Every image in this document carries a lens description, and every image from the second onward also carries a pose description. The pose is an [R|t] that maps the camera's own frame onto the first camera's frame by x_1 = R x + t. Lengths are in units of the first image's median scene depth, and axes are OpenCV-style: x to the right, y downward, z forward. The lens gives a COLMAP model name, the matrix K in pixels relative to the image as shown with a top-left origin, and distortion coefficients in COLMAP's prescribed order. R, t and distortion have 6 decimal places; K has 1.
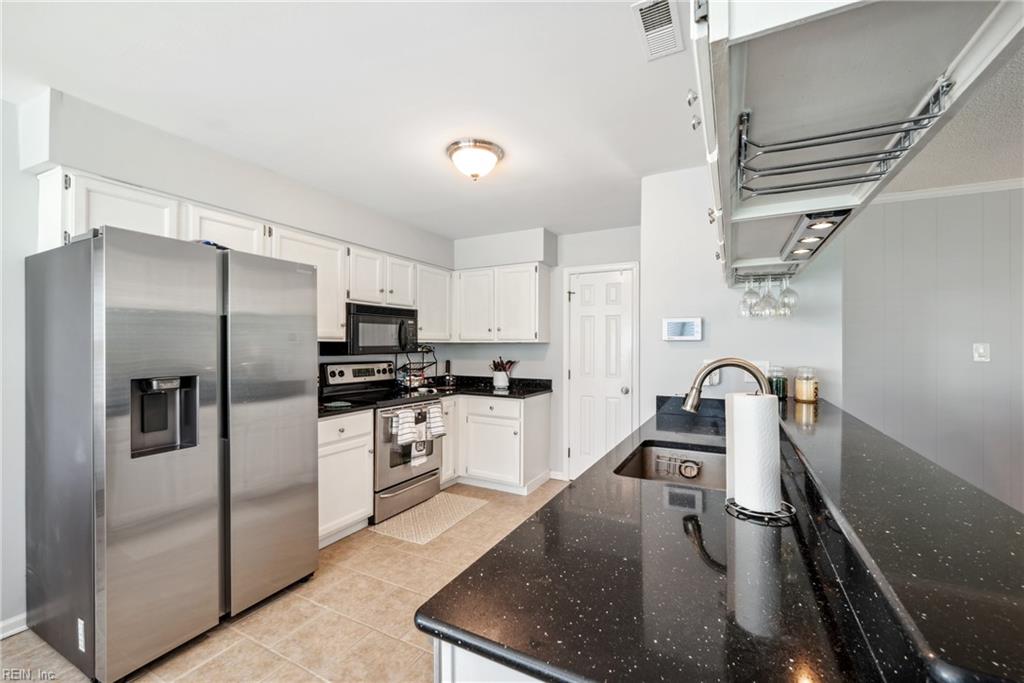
lens RADIAL K [[418.0, 0, 515.1], [0, 418.0, 348.6], [0, 0, 1]] dist [-0.001116, -0.000153]
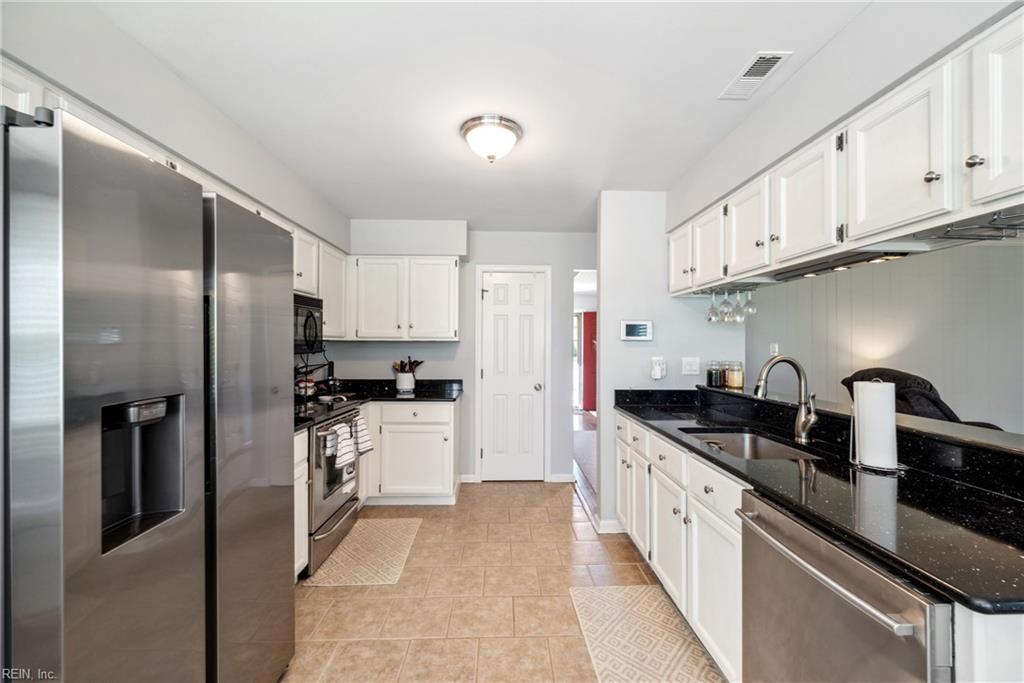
lens RADIAL K [[418.1, 0, 515.7], [0, 418.1, 345.9], [0, 0, 1]] dist [0.000070, 0.000113]
pose [[0.868466, 0.000507, 0.495748, -0.316645], [0.000526, 0.999998, -0.001944, -0.001526], [-0.495748, 0.001949, 0.868464, 0.117639]]
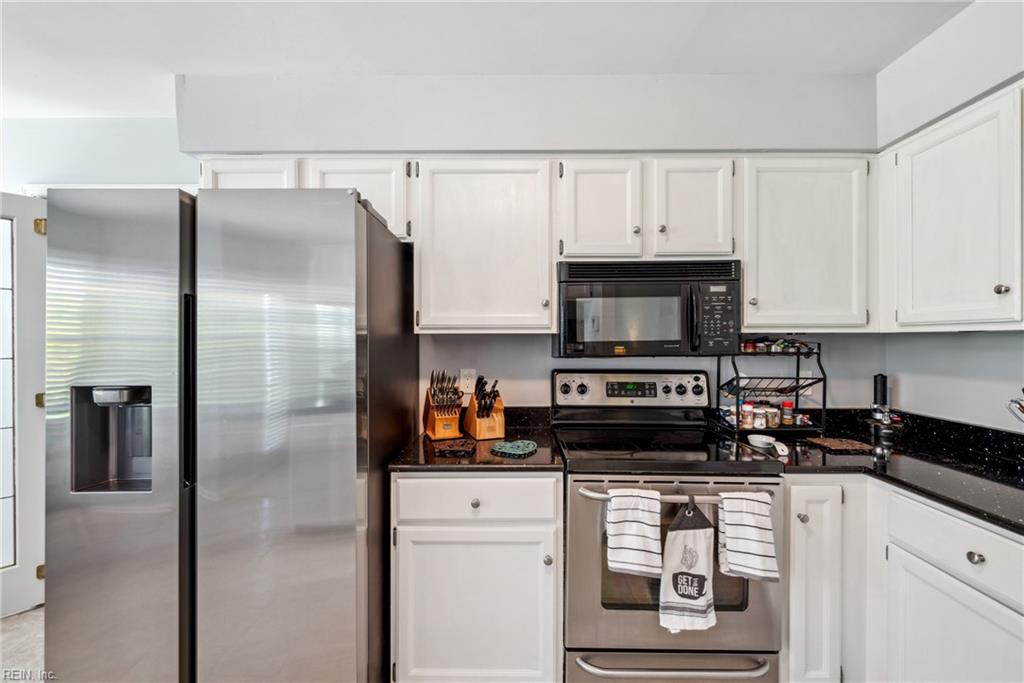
lens RADIAL K [[401.8, 0, 522.7], [0, 401.8, 345.2], [0, 0, 1]] dist [-0.003013, -0.000177]
pose [[0.463089, 0.006762, -0.886286, 0.040422], [-0.004583, 0.999976, 0.005234, -0.003112], [0.886300, 0.001638, 0.463109, 0.606360]]
